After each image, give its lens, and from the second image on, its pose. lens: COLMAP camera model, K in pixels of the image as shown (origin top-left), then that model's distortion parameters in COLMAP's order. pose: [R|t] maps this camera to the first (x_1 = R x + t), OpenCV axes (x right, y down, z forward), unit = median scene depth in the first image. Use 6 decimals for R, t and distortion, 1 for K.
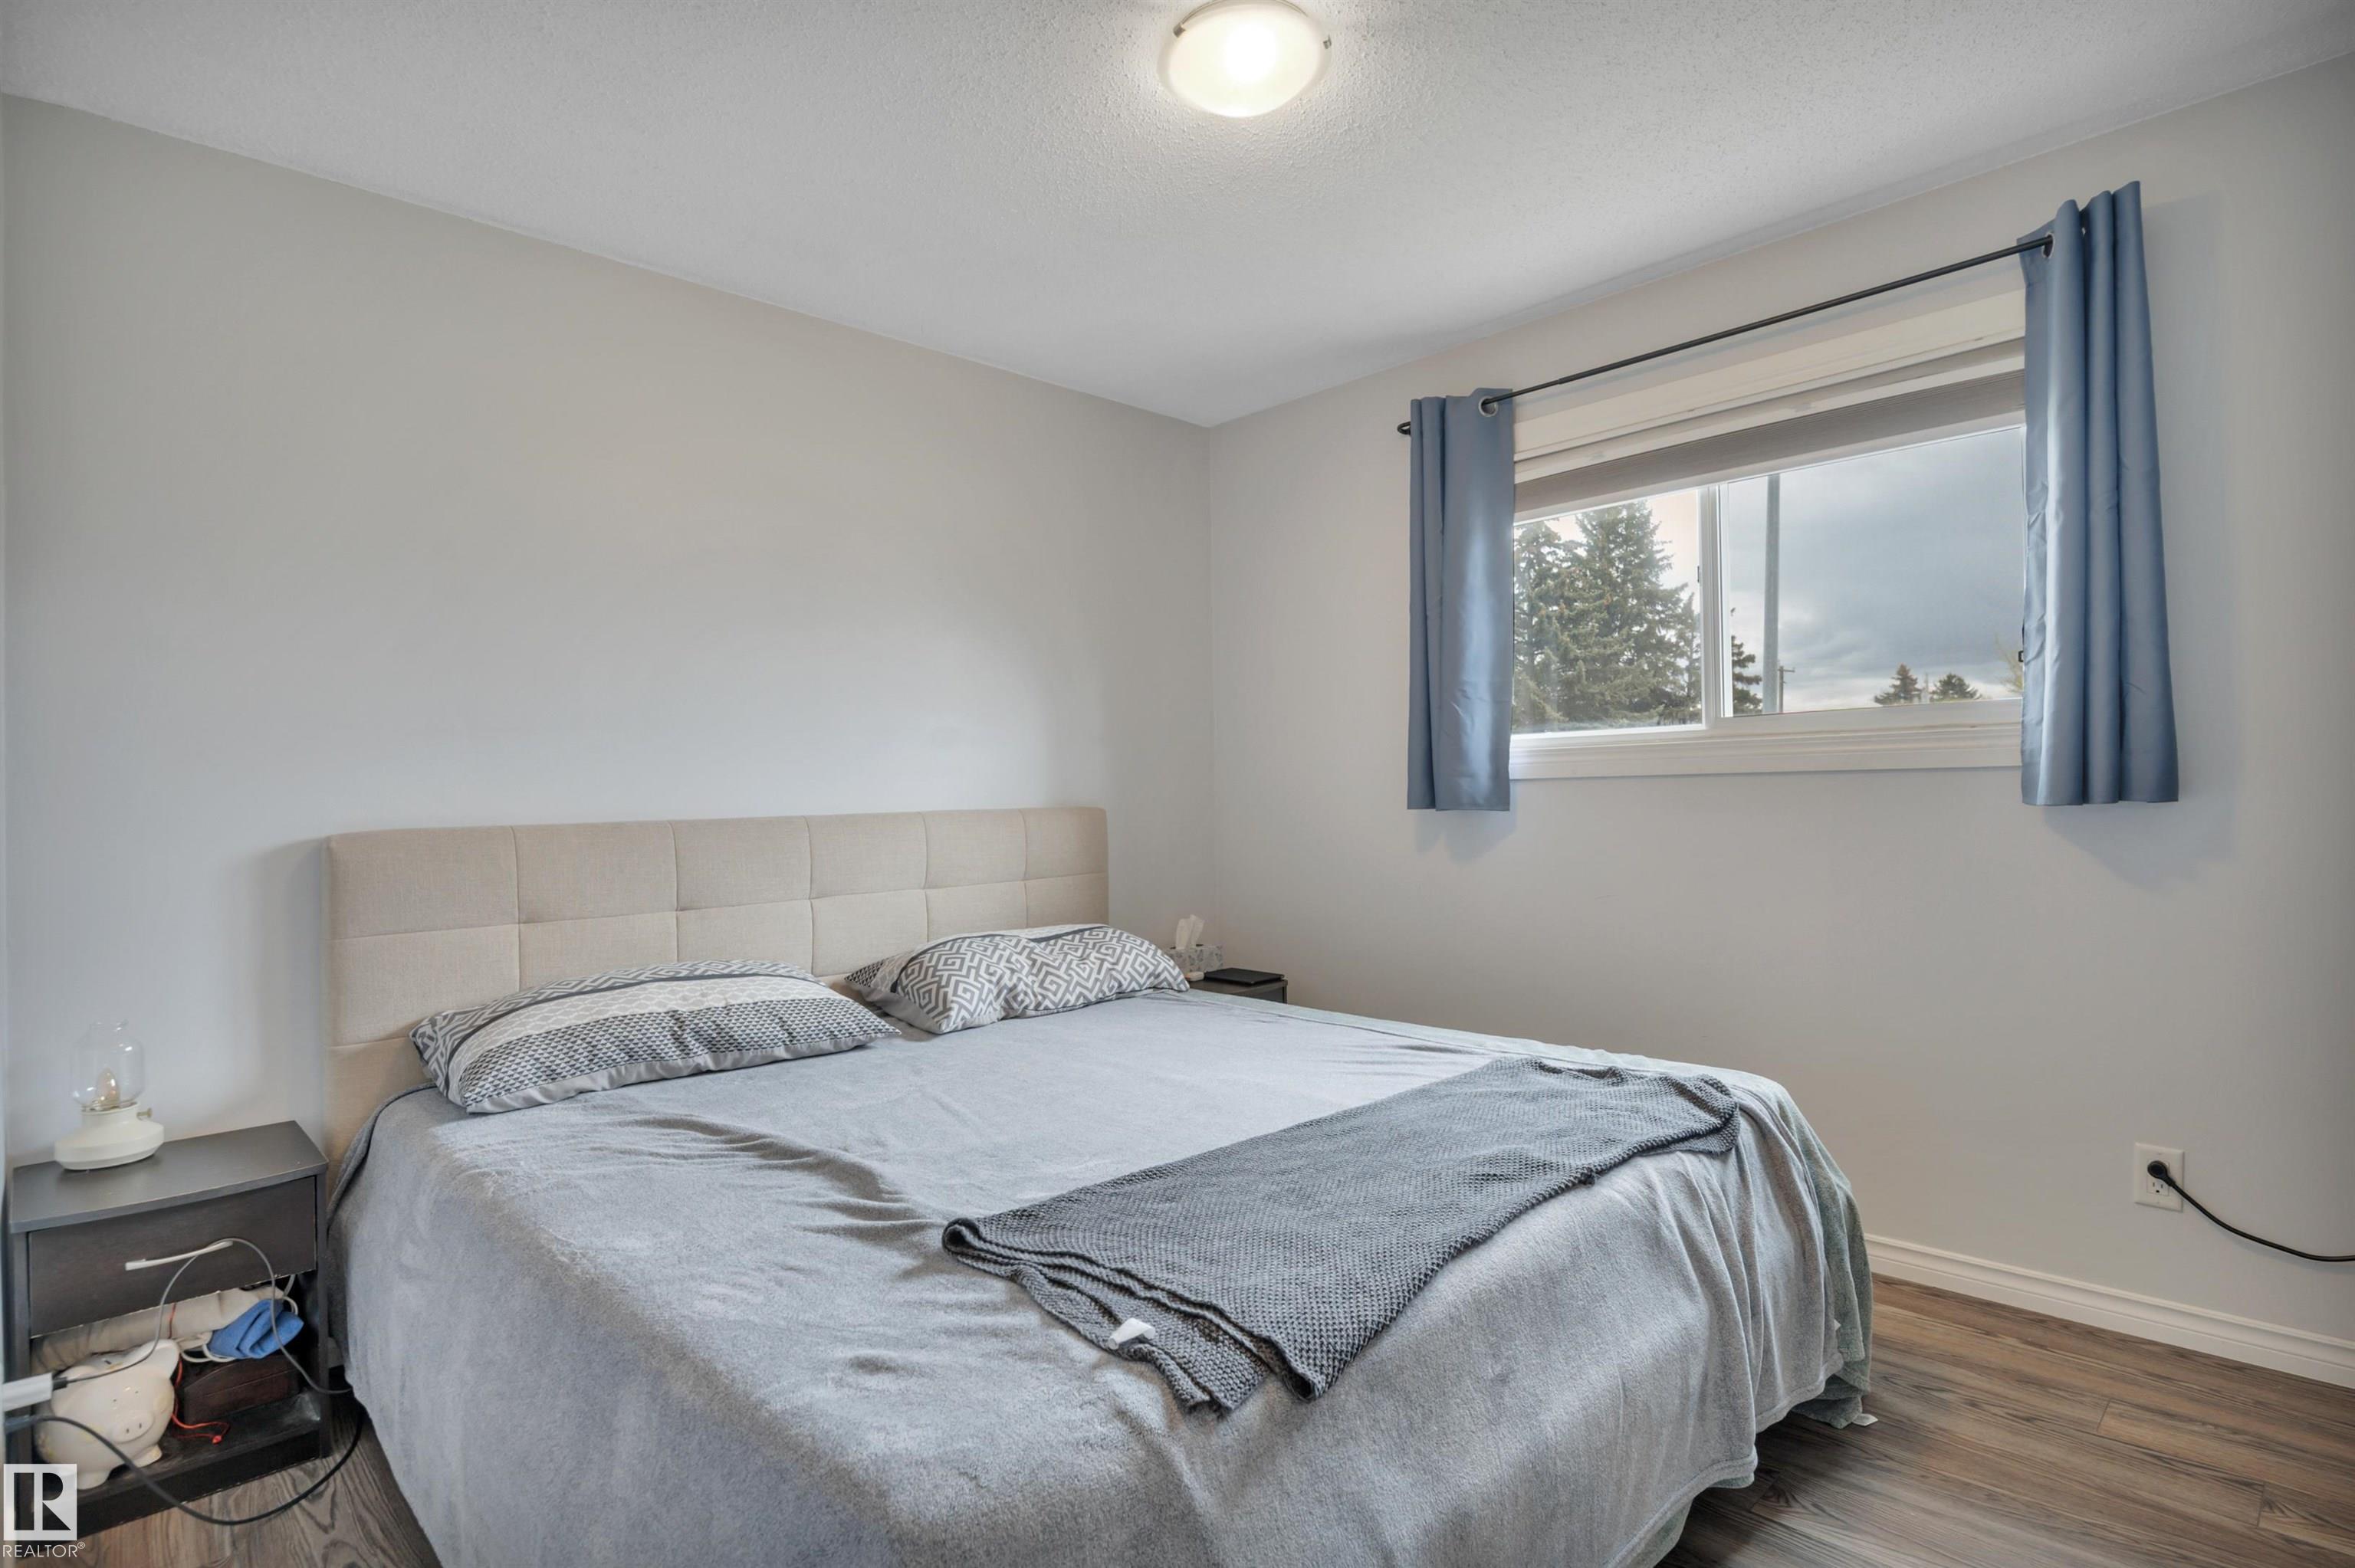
lens RADIAL K [[1227.2, 0, 1156.4], [0, 1227.2, 799.8], [0, 0, 1]] dist [0.004771, 0.000466]
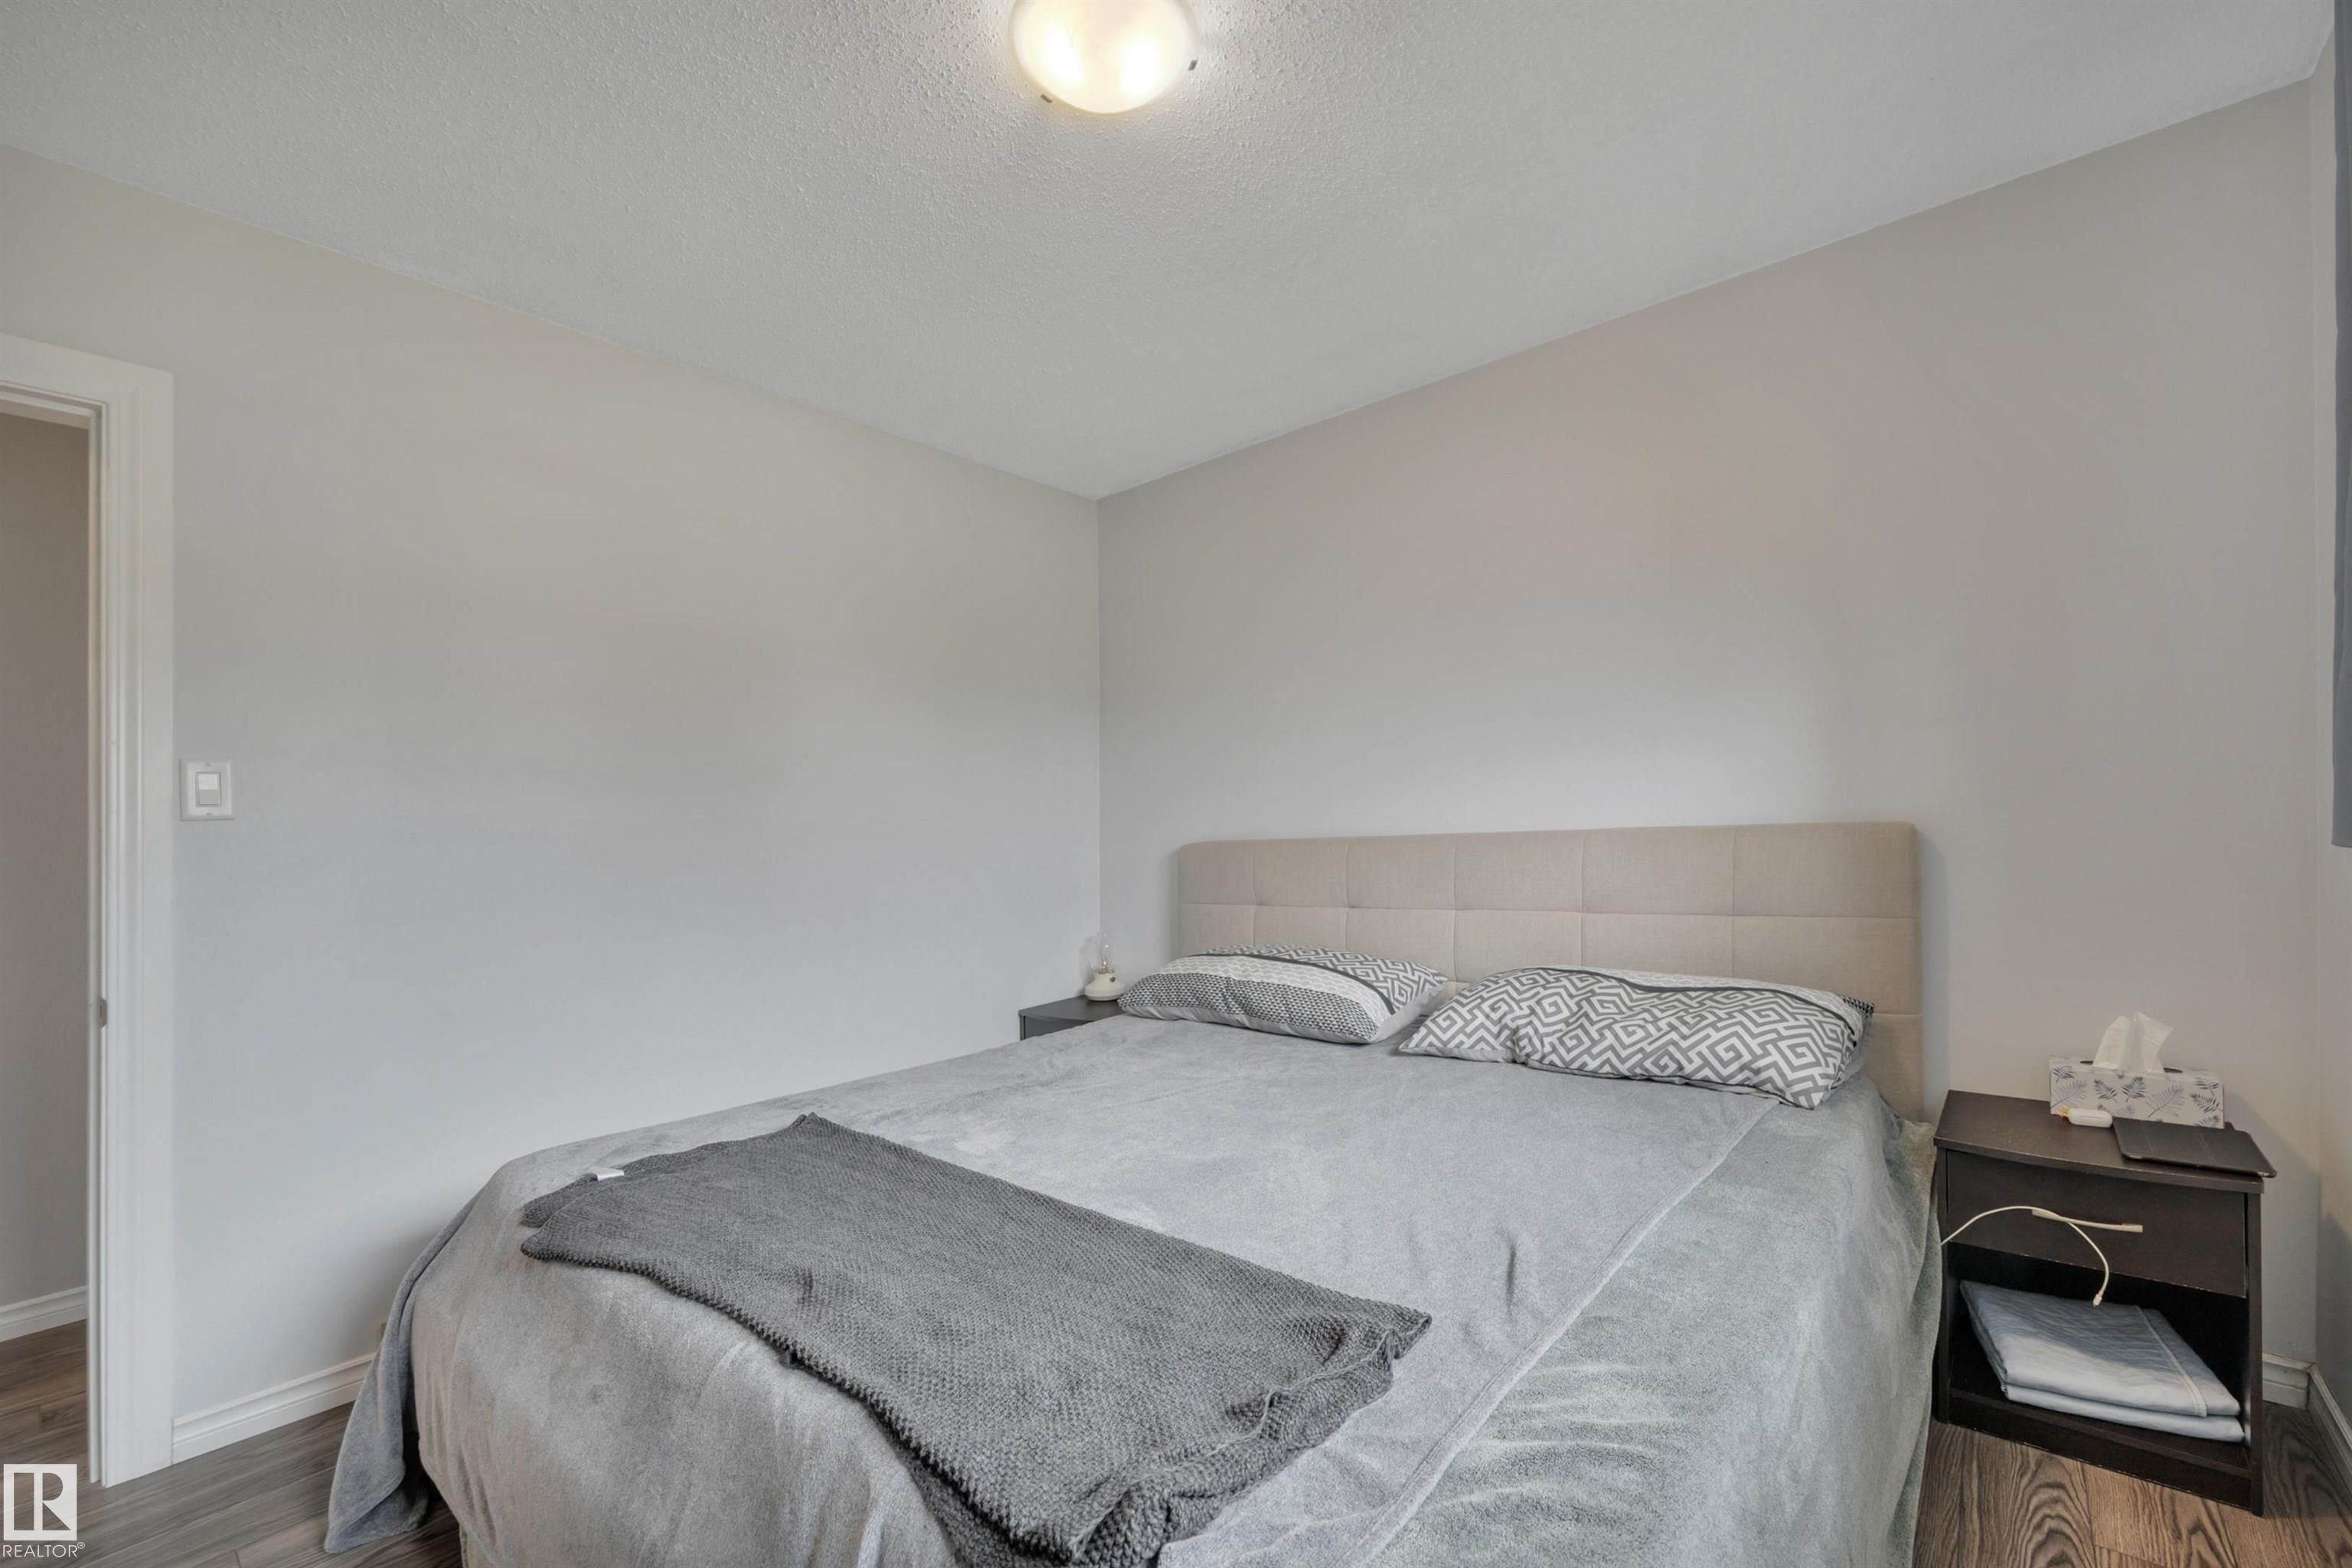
lens RADIAL K [[955.3, 0, 1174.7], [0, 955.3, 792.6], [0, 0, 1]] dist [0.000258, 0.000130]
pose [[0.118309, -0.022044, -0.992732, 0.641043], [0.026216, 0.999474, -0.019070, -0.018132], [0.992631, -0.023769, 0.118825, 0.767360]]
